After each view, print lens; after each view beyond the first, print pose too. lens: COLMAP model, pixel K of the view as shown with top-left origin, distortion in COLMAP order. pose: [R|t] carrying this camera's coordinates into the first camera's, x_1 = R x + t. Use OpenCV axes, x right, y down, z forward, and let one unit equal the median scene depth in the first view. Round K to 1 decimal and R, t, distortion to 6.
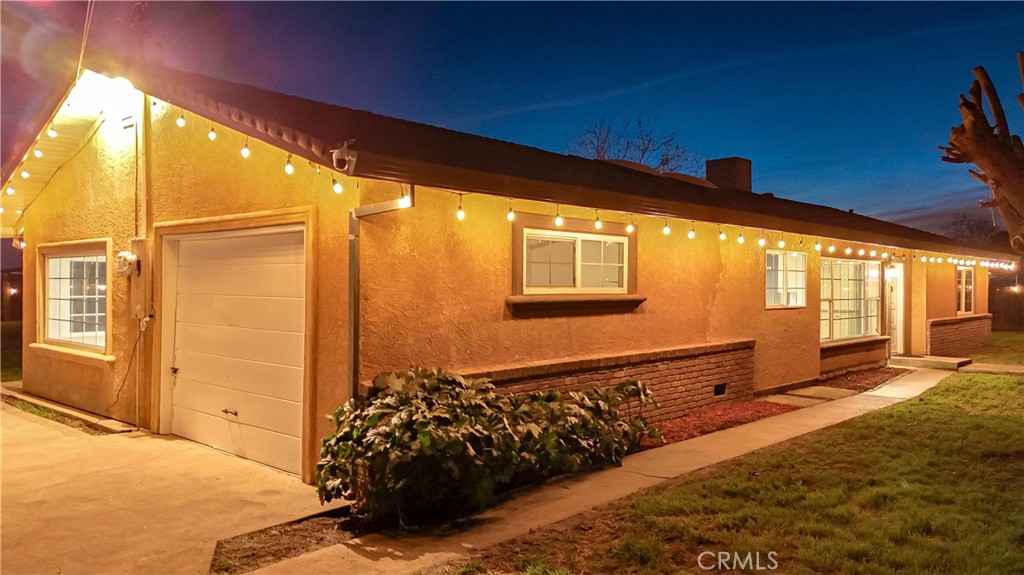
lens RADIAL K [[762.1, 0, 512.0], [0, 762.1, 287.5], [0, 0, 1]] dist [0.058519, 0.002484]
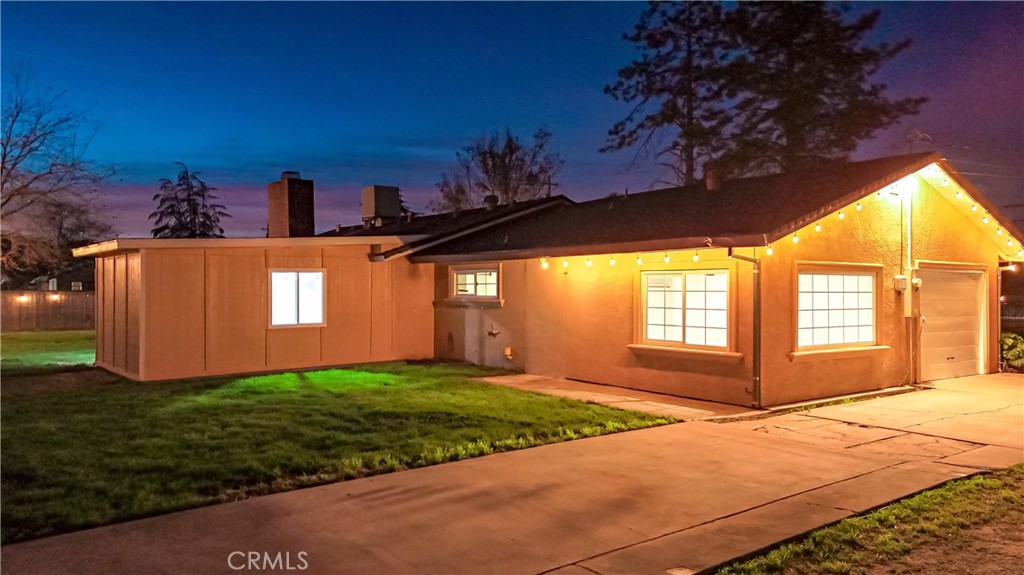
lens RADIAL K [[762.1, 0, 512.0], [0, 762.1, 287.5], [0, 0, 1]] dist [0.058519, 0.002484]
pose [[0.174021, -0.000291, 0.984742, -2.198415], [-0.002537, 0.999997, 0.000744, -0.021453], [-0.984739, -0.002628, 0.174020, 1.521191]]
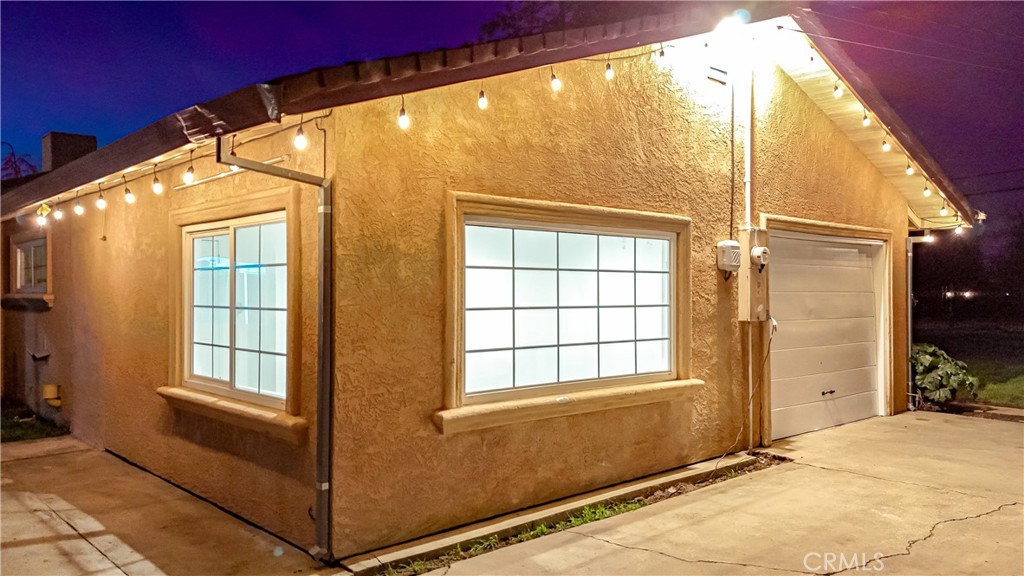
lens RADIAL K [[762.1, 0, 512.0], [0, 762.1, 288.0], [0, 0, 1]] dist [0.058519, 0.002484]
pose [[0.094204, 0.001680, 0.995552, -1.328742], [0.001076, 0.999998, -0.001789, 0.004097], [-0.995552, 0.001239, 0.094202, 1.165605]]
